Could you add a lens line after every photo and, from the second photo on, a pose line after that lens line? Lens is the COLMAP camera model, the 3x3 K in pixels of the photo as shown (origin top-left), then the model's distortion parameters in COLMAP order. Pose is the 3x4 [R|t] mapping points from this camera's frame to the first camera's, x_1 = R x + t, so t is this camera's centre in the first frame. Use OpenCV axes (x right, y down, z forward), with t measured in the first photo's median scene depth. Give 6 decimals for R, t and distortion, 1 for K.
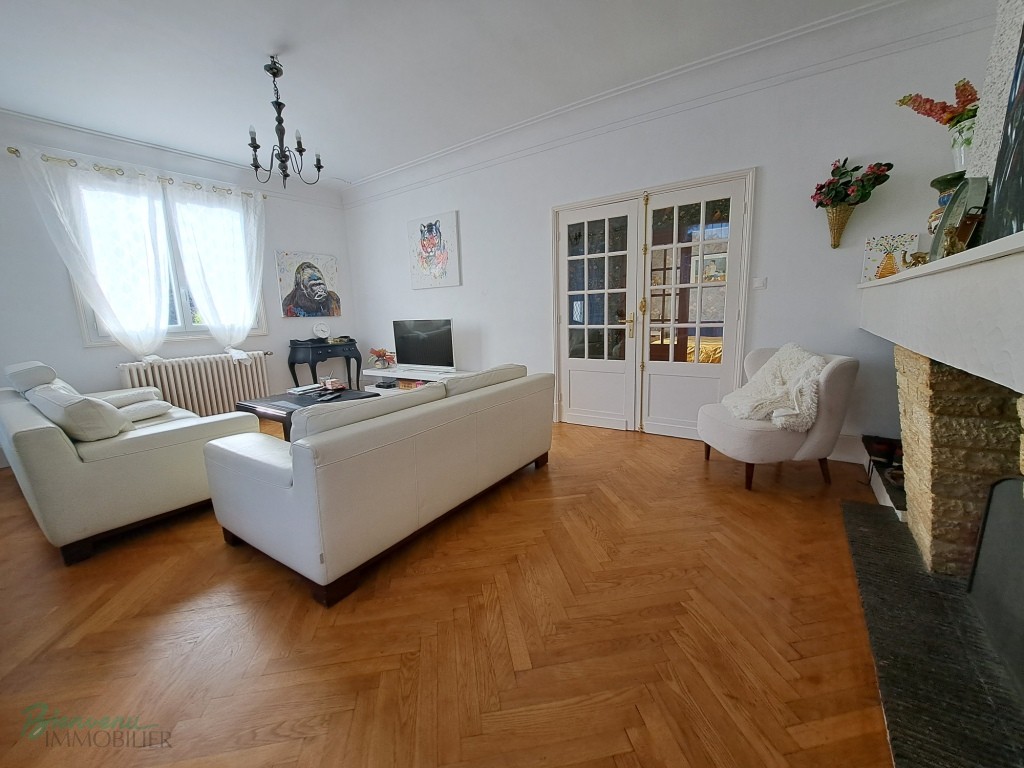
lens RADIAL K [[410.9, 0, 517.3], [0, 410.9, 376.5], [0, 0, 1]] dist [-0.018370, -0.000326]
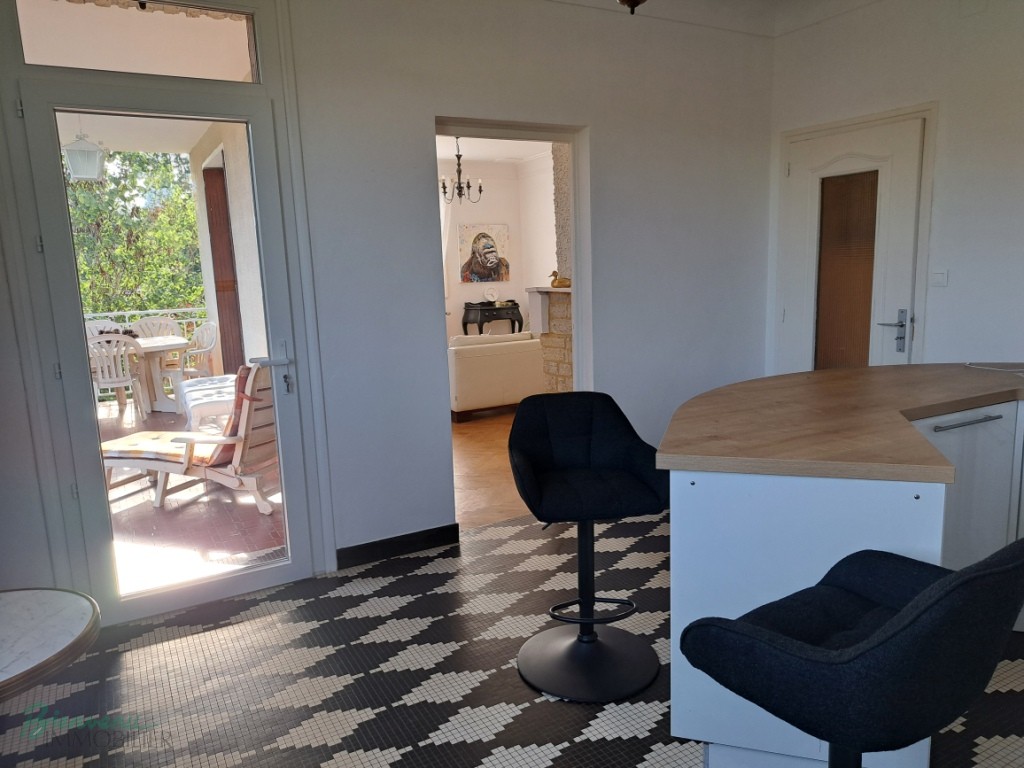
lens RADIAL K [[739.4, 0, 513.4], [0, 739.4, 387.0], [0, 0, 1]] dist [0.035962, -0.031133]
pose [[0.890992, 0.078533, -0.447175, 0.491192], [-0.068348, 0.996903, 0.038894, 0.054546], [0.448845, -0.004090, 0.893601, -0.761226]]
